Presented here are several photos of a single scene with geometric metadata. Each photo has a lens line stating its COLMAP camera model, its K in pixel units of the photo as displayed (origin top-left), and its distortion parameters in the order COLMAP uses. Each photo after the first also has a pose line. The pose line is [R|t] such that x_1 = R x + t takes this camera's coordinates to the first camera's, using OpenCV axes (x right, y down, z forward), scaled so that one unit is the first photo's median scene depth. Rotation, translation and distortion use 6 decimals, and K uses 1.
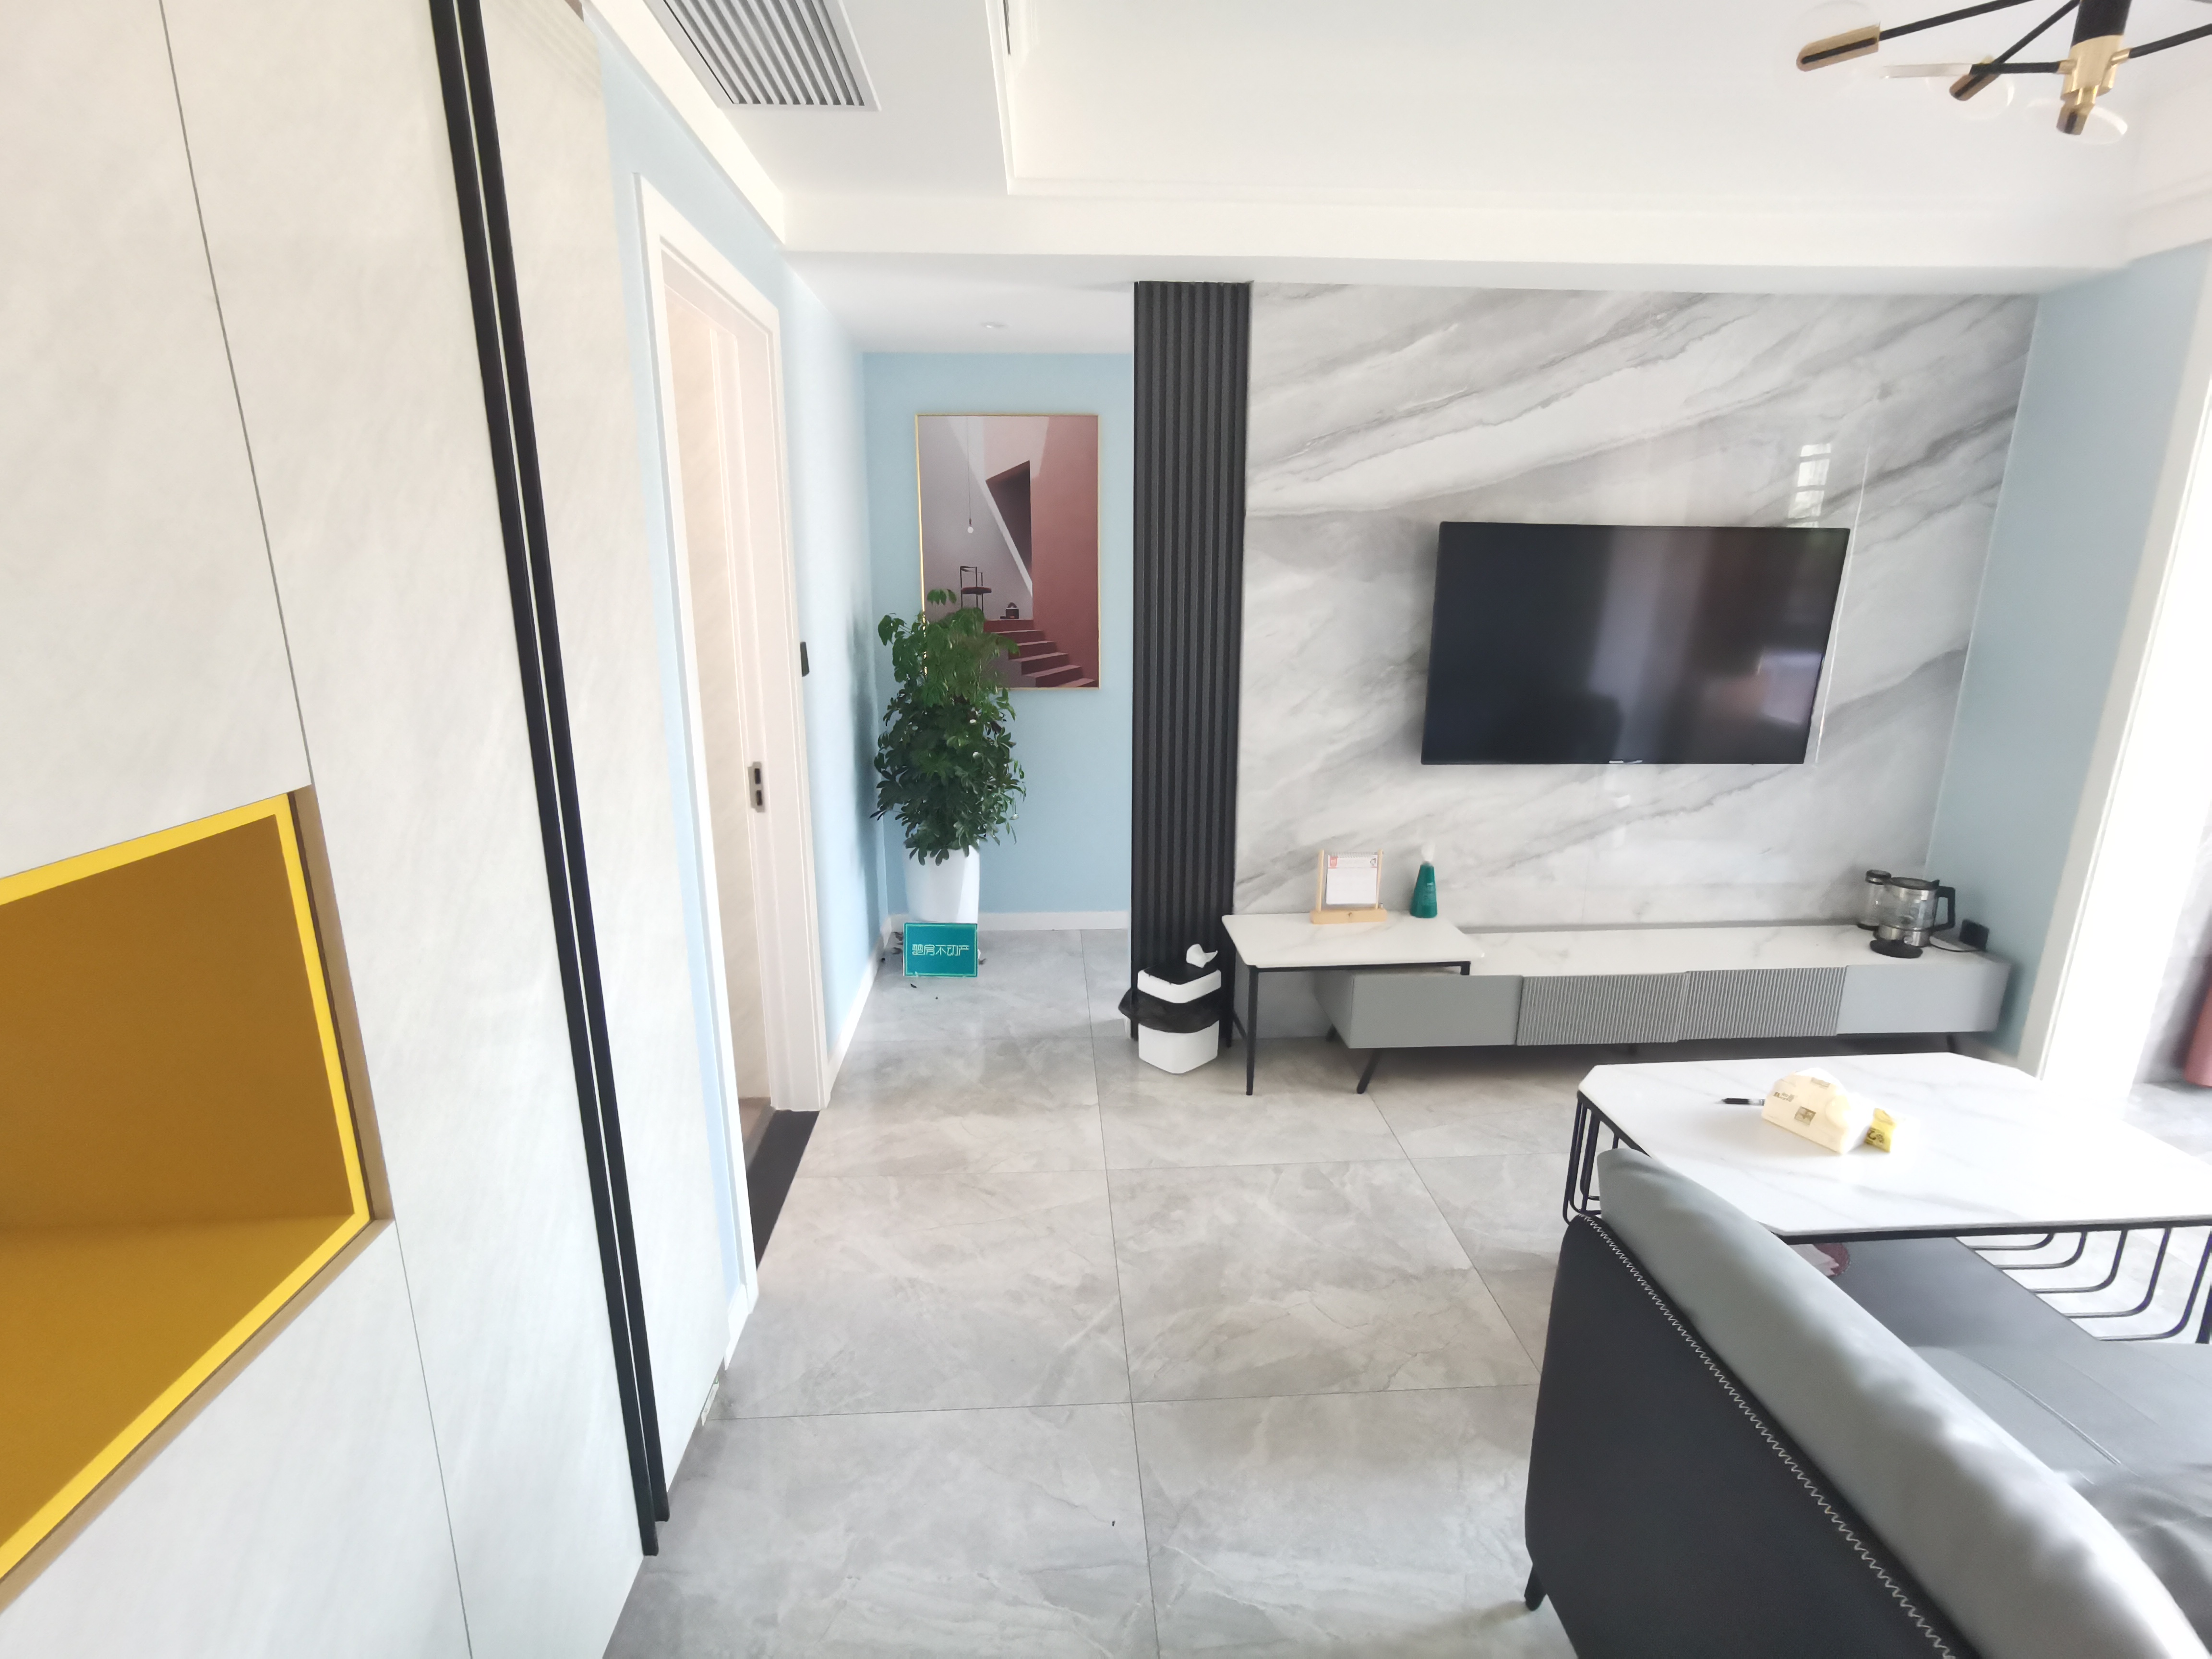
lens RADIAL K [[1088.9, 0, 1112.5], [0, 1088.9, 823.7], [0, 0, 1]] dist [-0.023356, 0.046071]
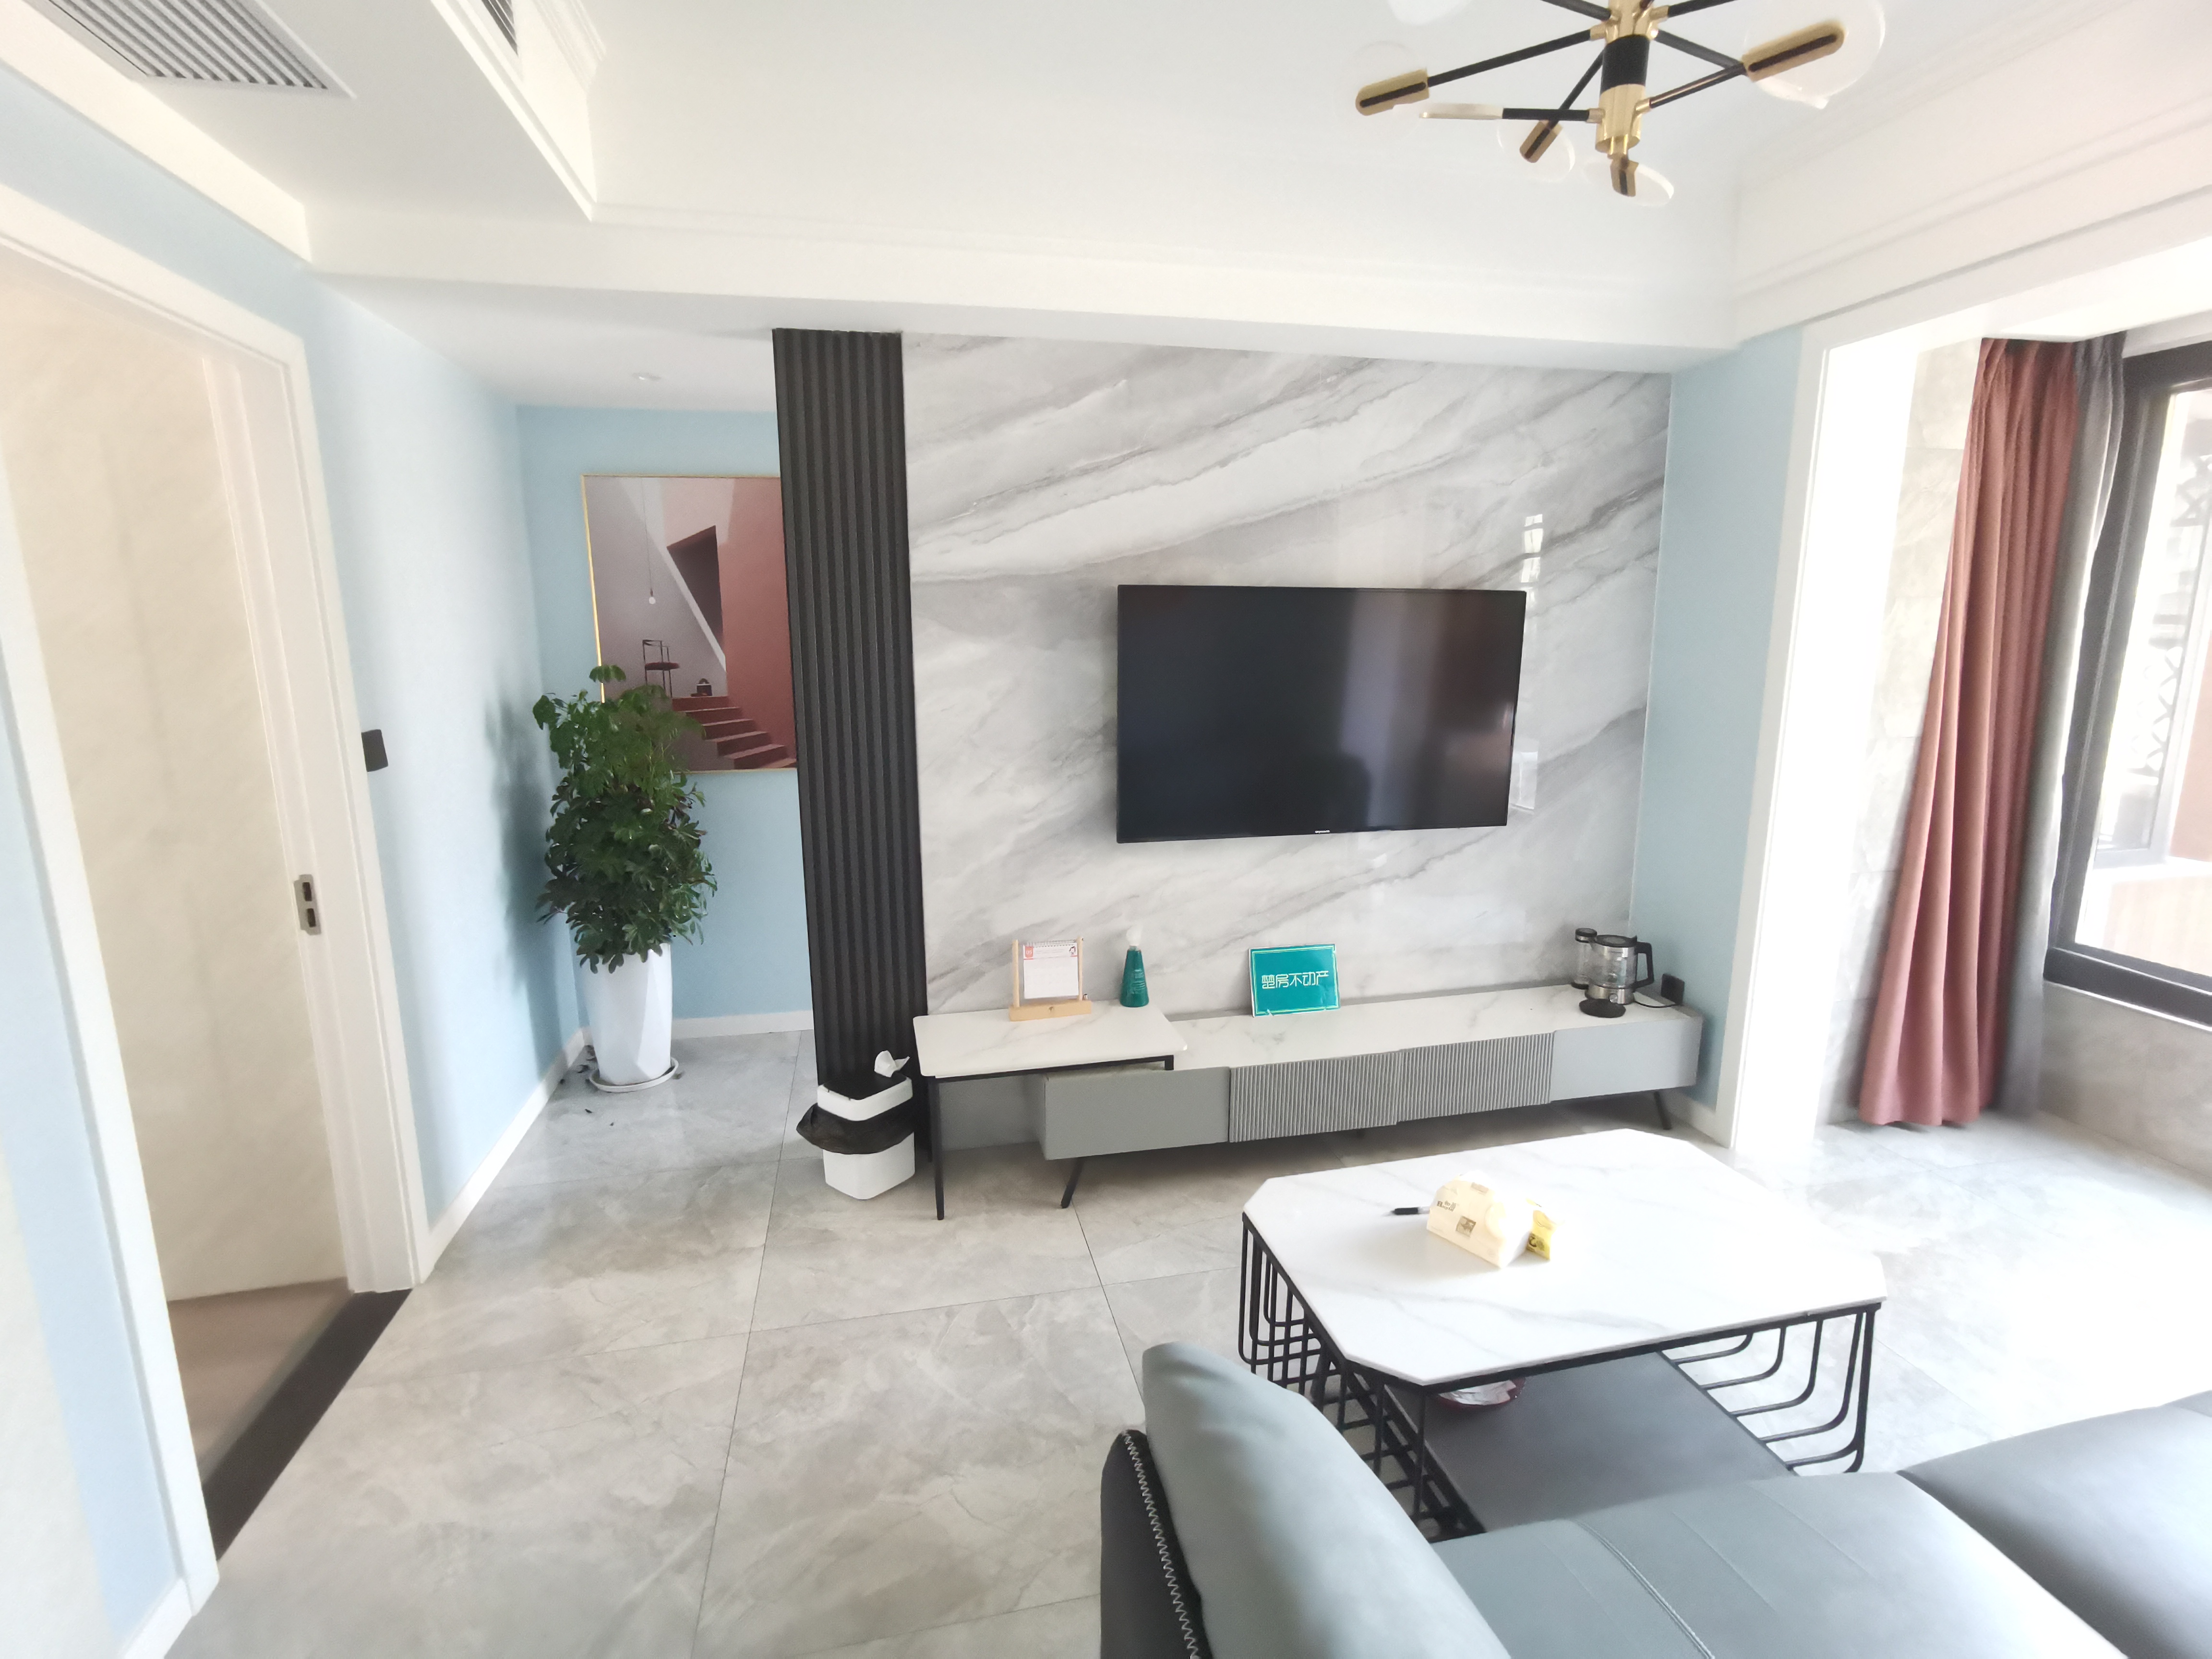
lens RADIAL K [[1074.6, 0, 1106.0], [0, 1074.6, 829.5], [0, 0, 1]] dist [-0.049244, 0.074385]
pose [[0.990003, -0.037821, 0.135878, 0.153894], [0.045124, 0.997675, -0.051070, -0.019843], [-0.133631, 0.056690, 0.989408, 0.094836]]
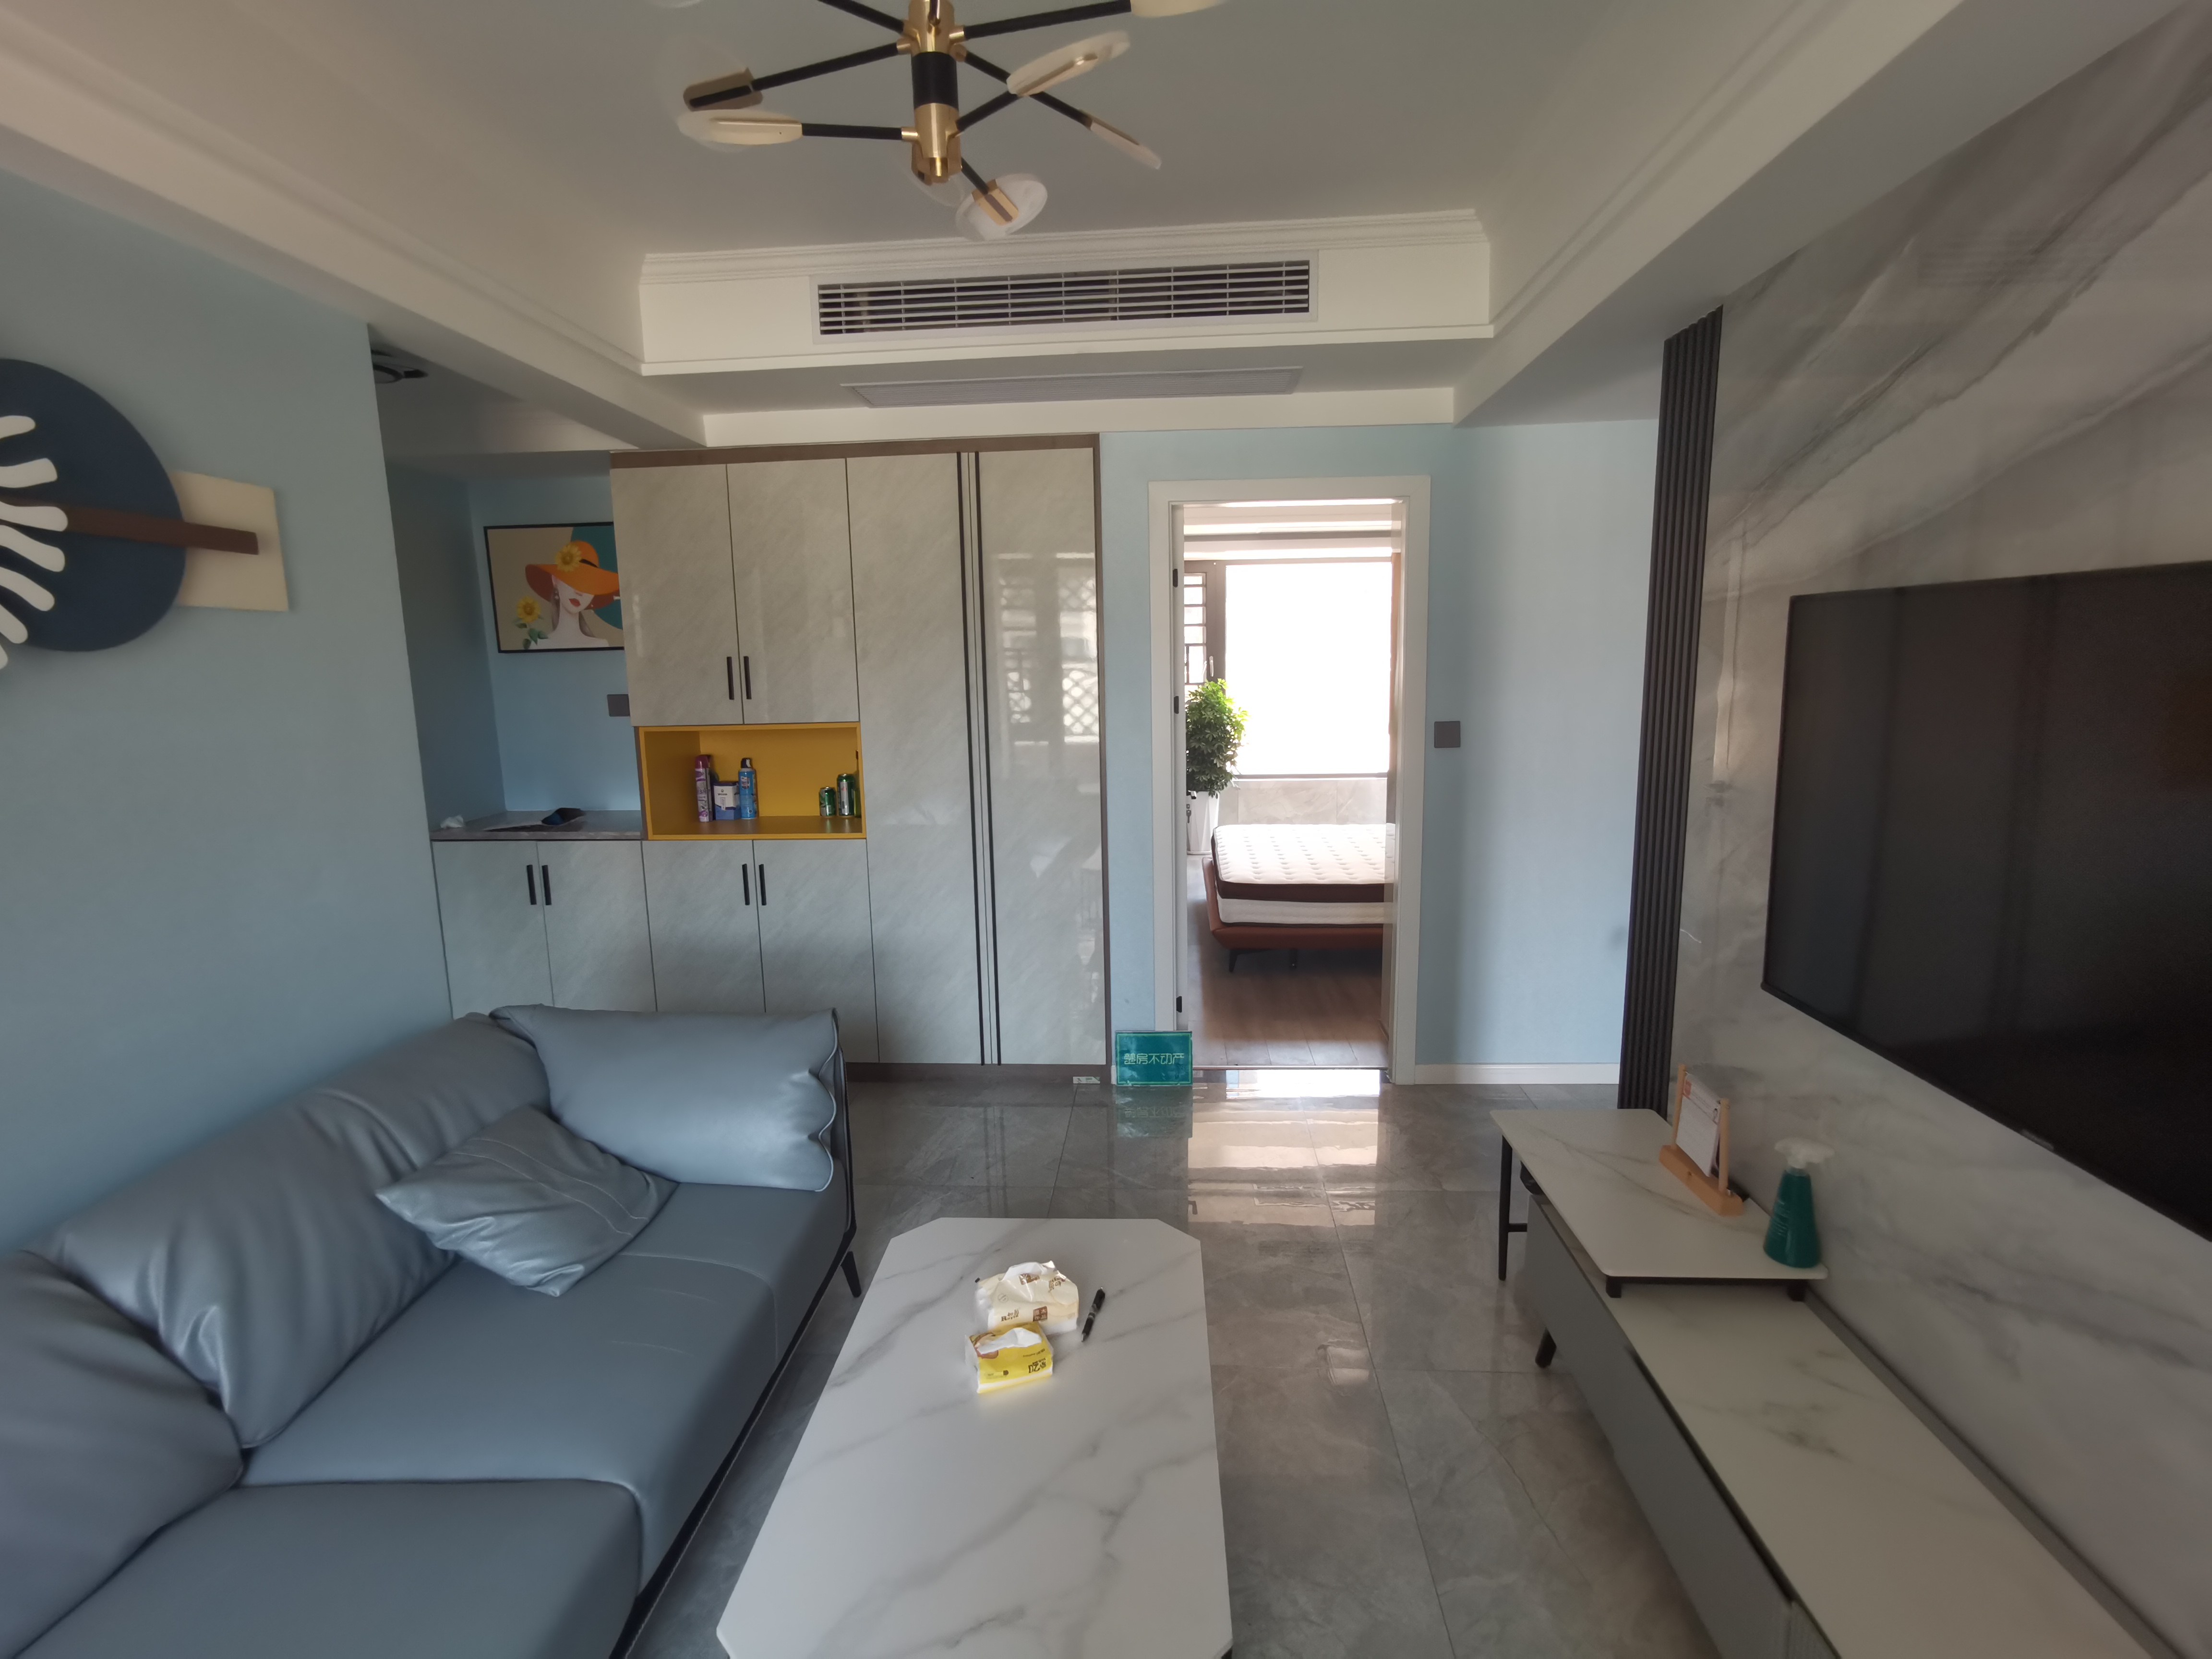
lens RADIAL K [[1058.0, 0, 1106.0], [0, 1058.0, 829.5], [0, 0, 1]] dist [0.001511, 0.000643]
pose [[-0.138777, 0.154778, -0.978154, 0.924263], [-0.210622, 0.960501, 0.181867, -0.175737], [0.967667, 0.231260, -0.100695, 0.702390]]
